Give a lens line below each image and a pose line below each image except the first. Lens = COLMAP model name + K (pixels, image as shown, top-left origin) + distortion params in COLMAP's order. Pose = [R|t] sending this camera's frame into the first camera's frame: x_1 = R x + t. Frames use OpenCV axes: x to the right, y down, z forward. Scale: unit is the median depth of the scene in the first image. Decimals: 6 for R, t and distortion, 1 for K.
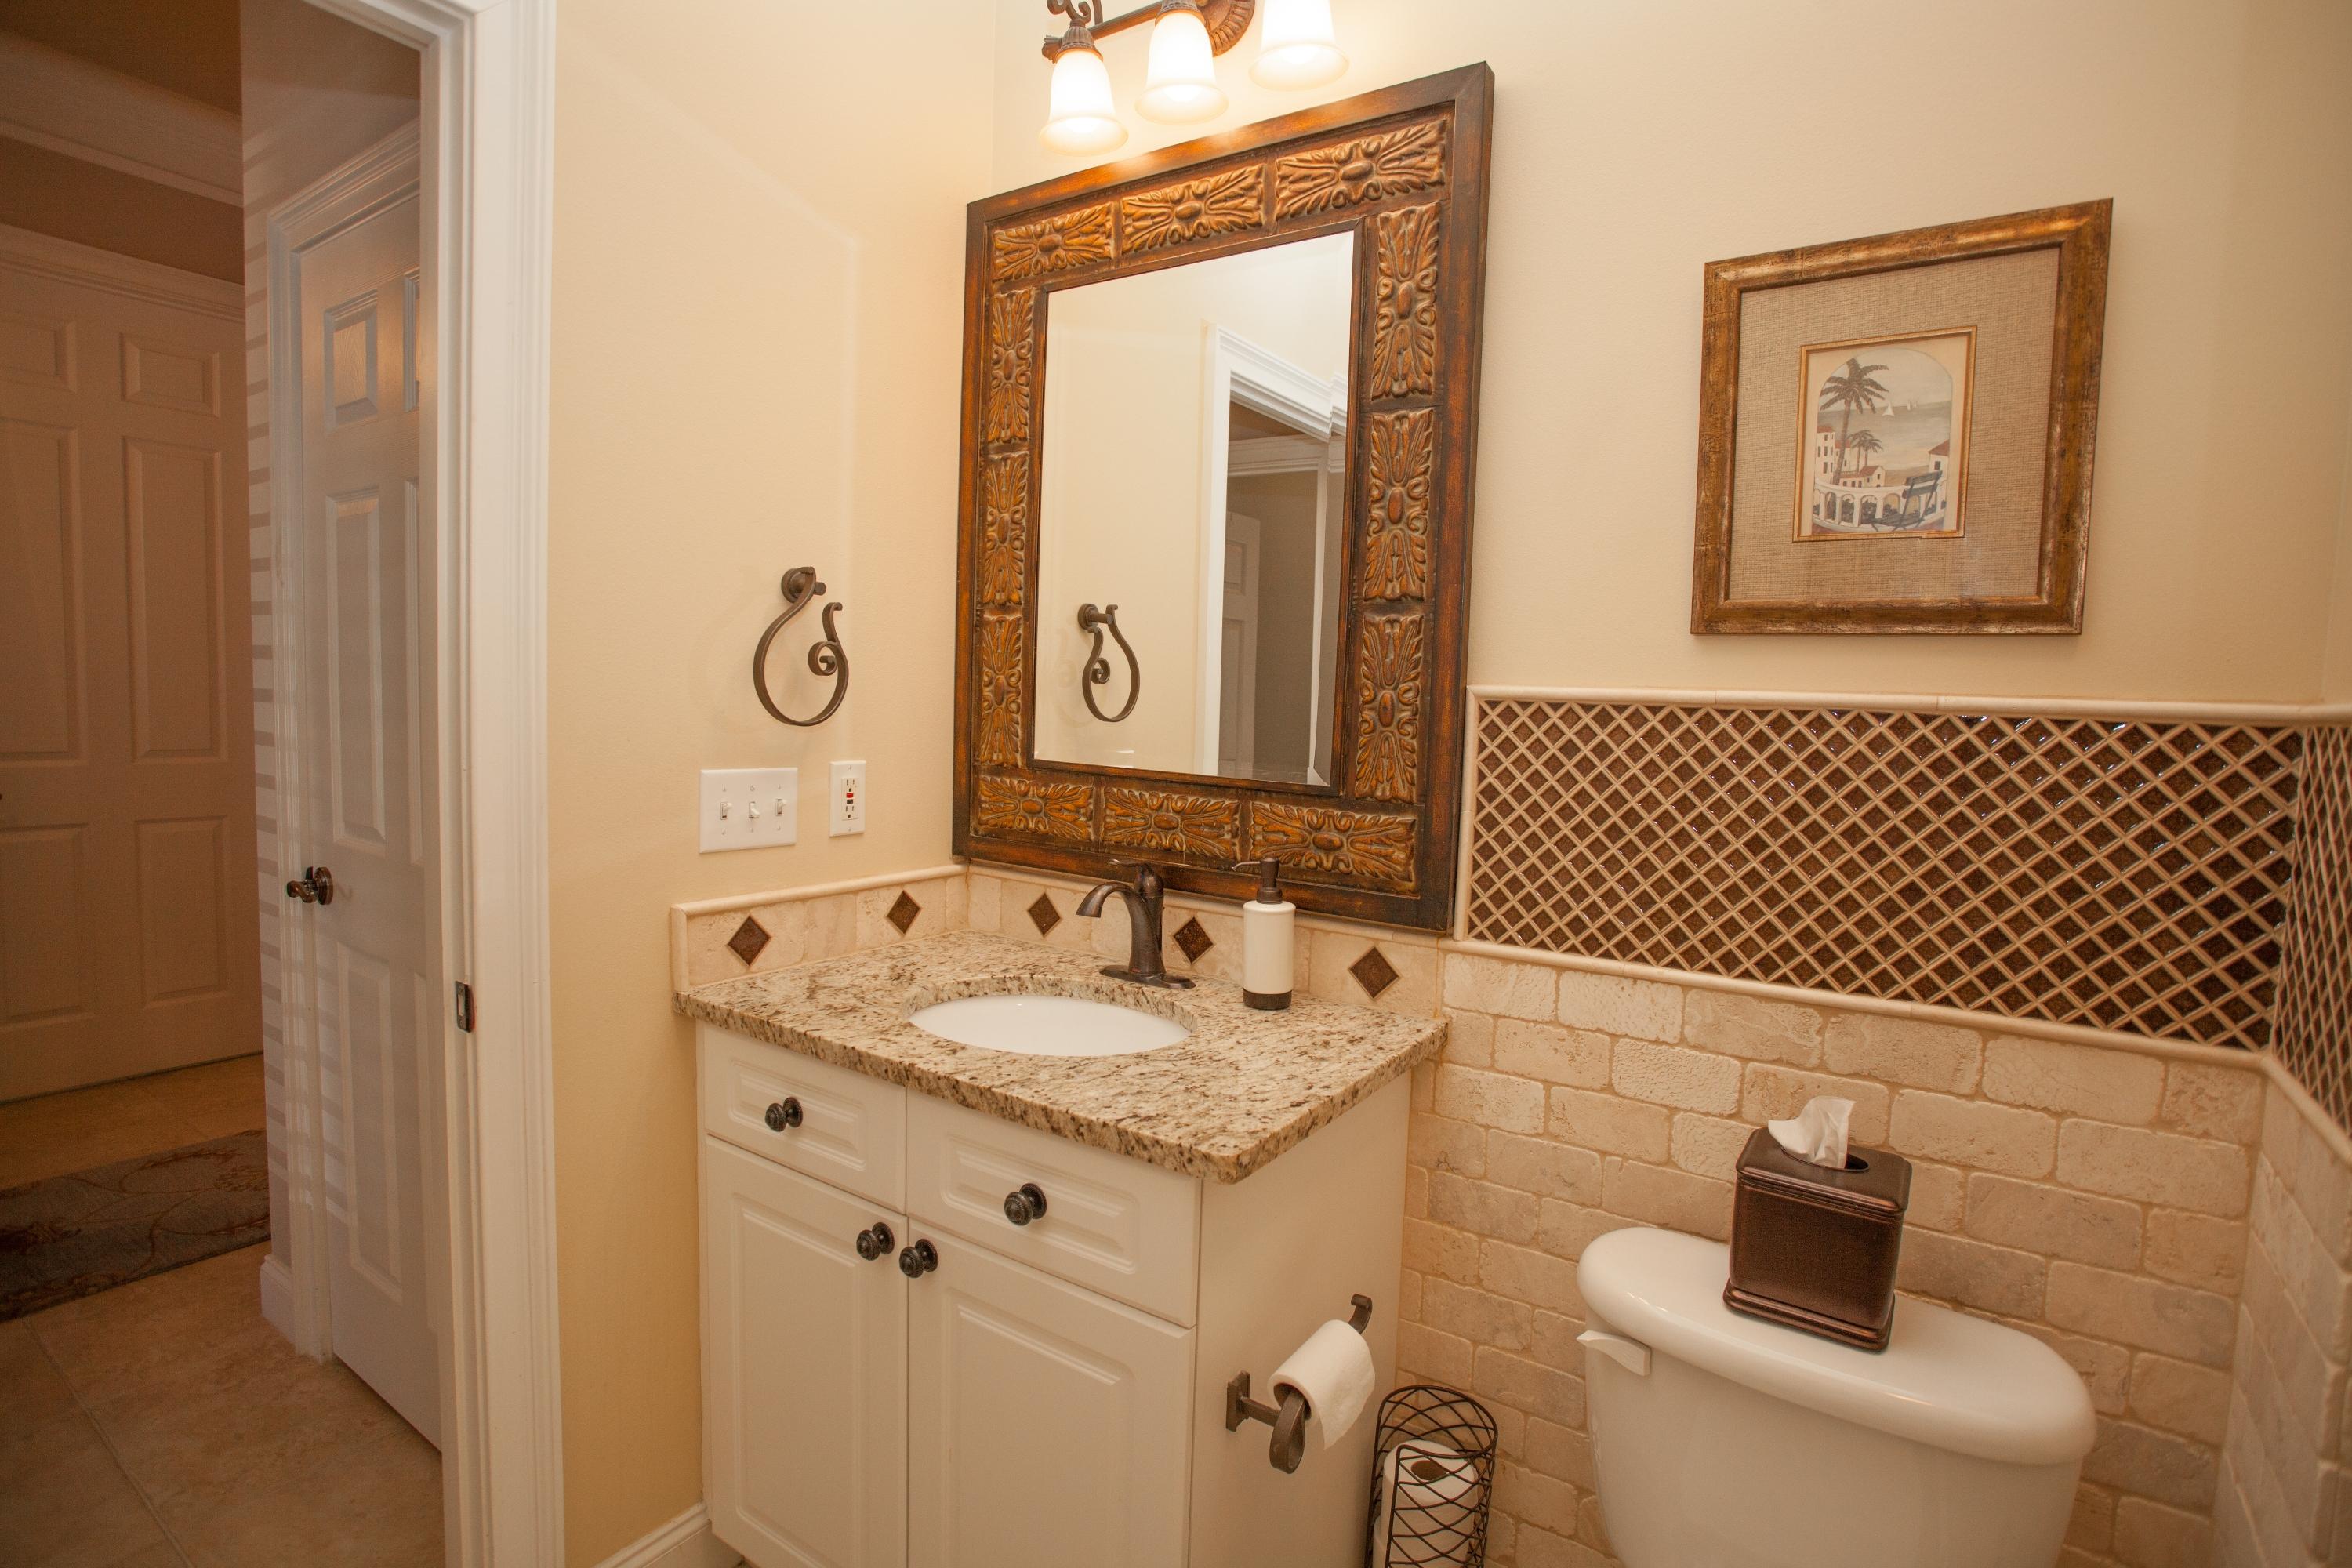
lens RADIAL K [[1136.9, 0, 1180.9], [0, 1136.9, 789.7], [0, 0, 1]] dist [-0.075606, 0.035722]
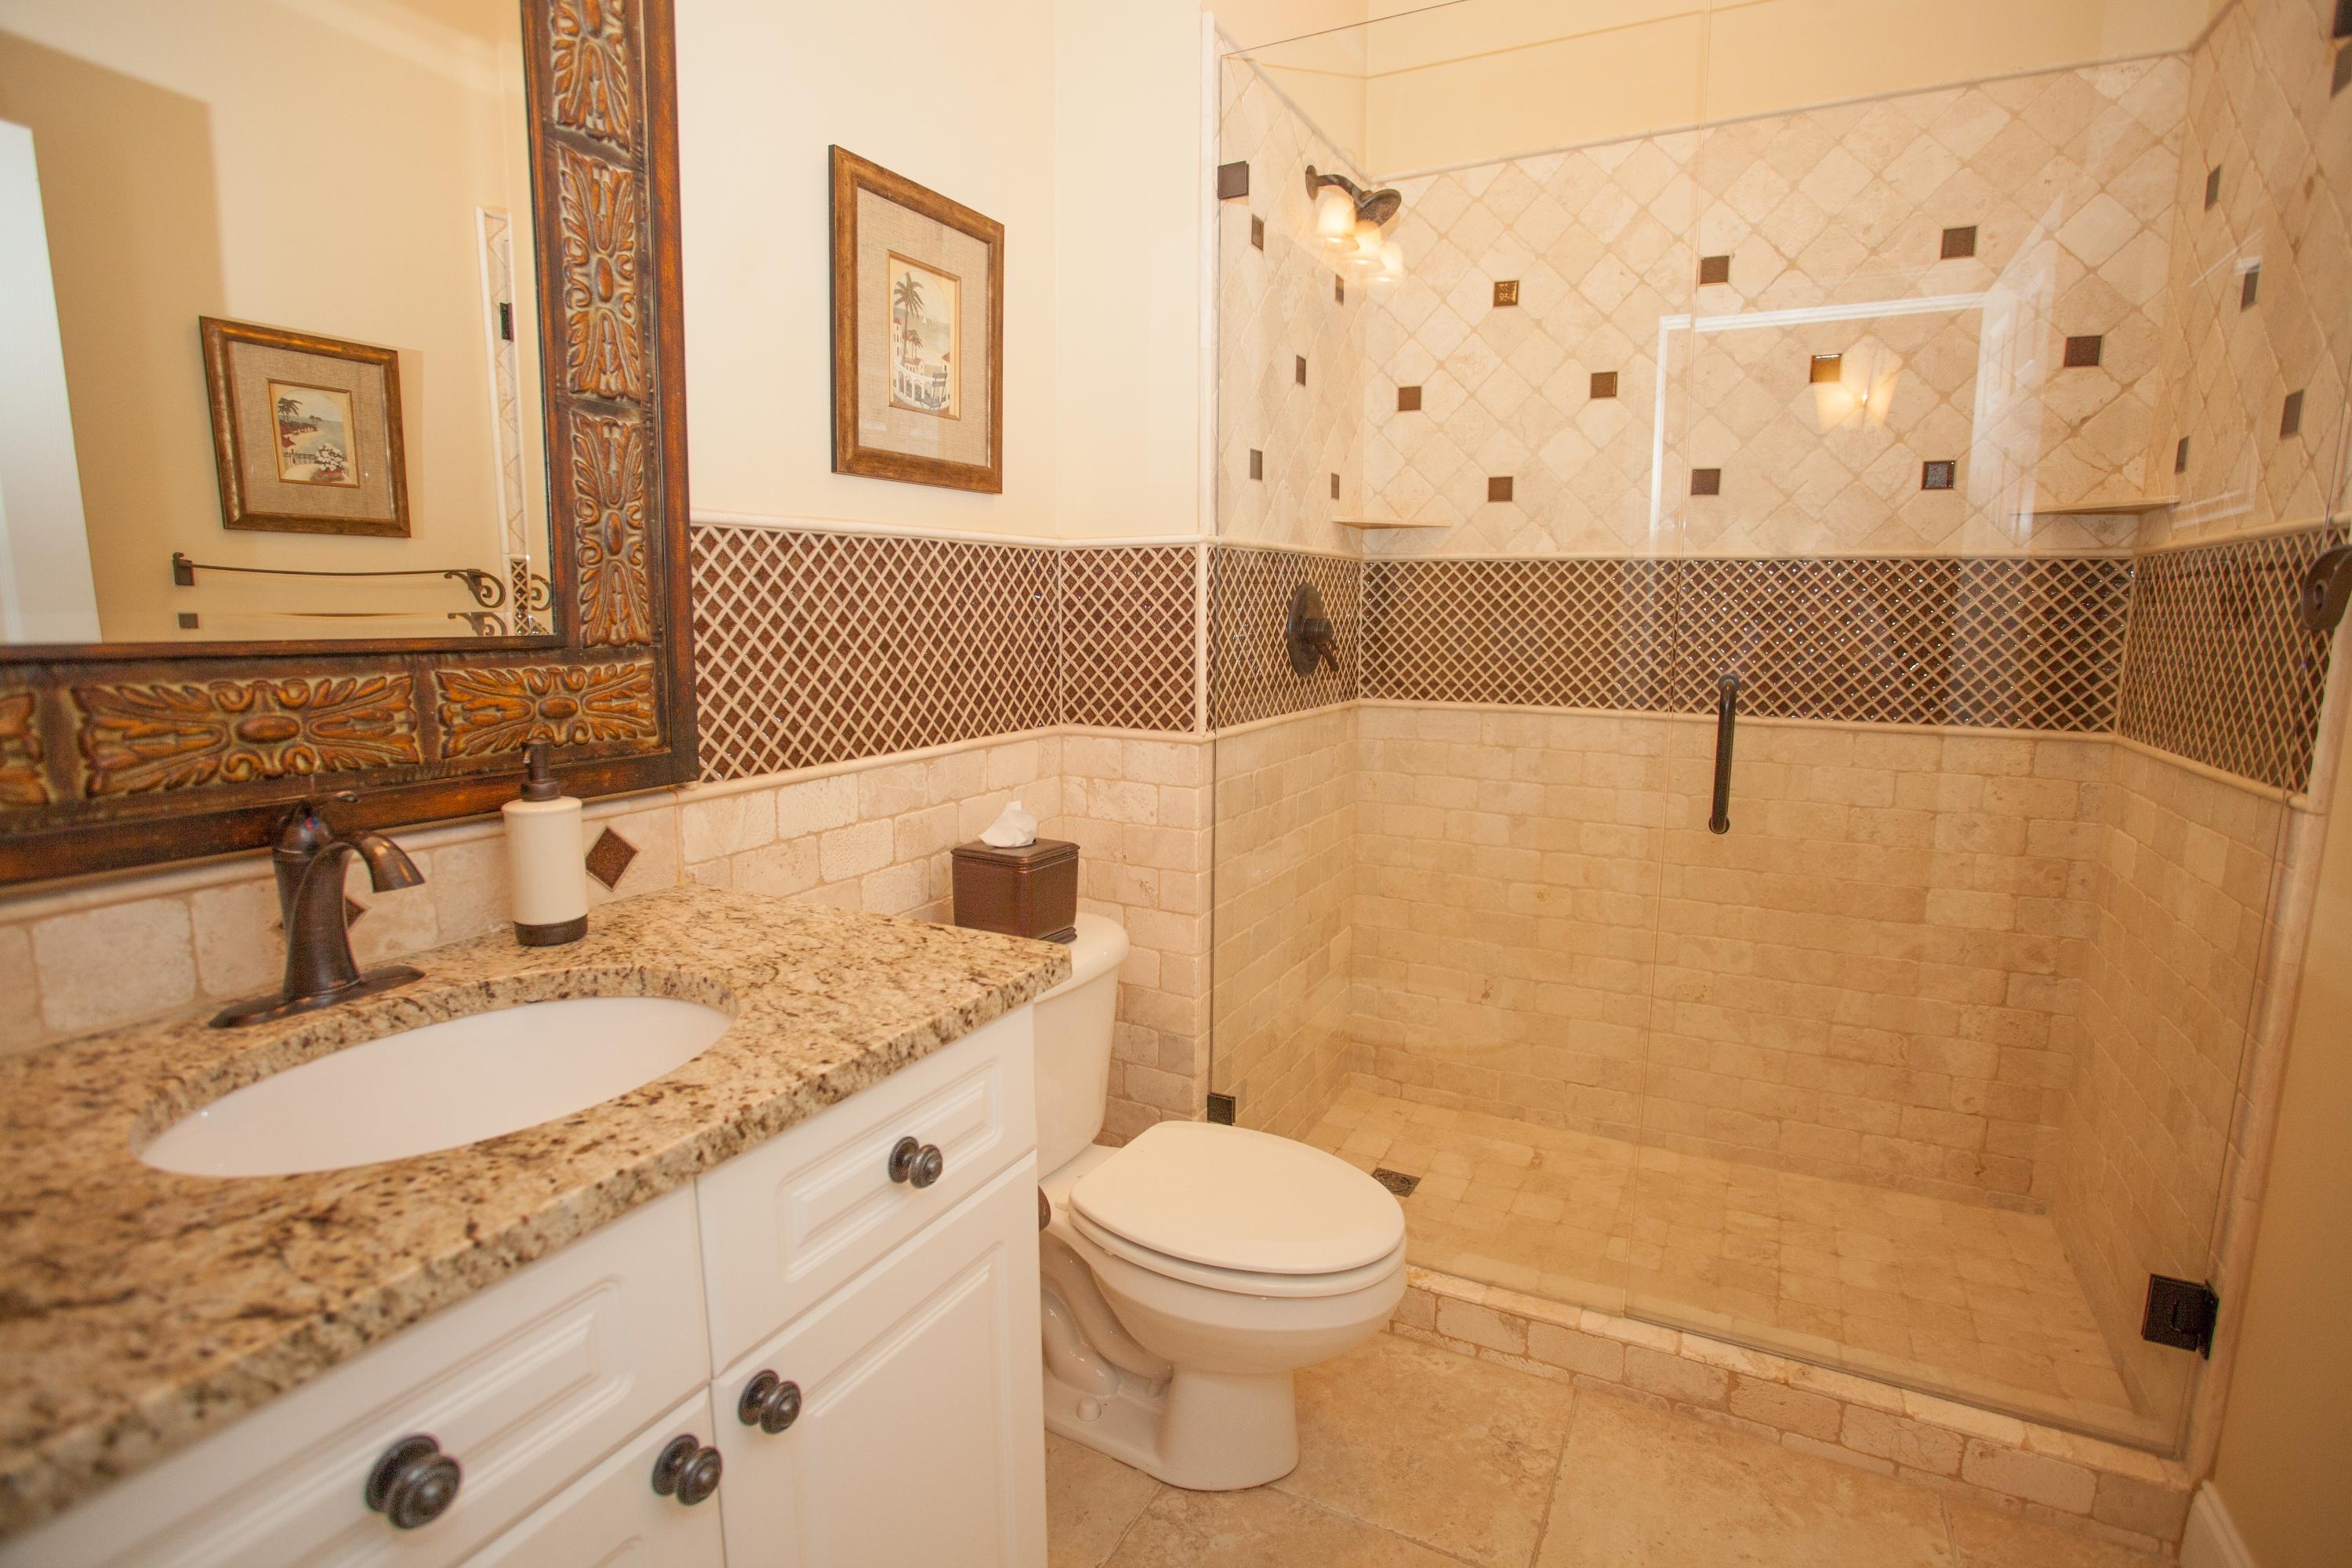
lens RADIAL K [[1136.9, 0, 1180.9], [0, 1136.9, 789.7], [0, 0, 1]] dist [-0.075606, 0.035722]
pose [[-0.114930, -0.189065, 0.975216, -0.811163], [0.076804, 0.977091, 0.198480, -0.020917], [-0.990400, 0.097712, -0.097776, 0.813772]]
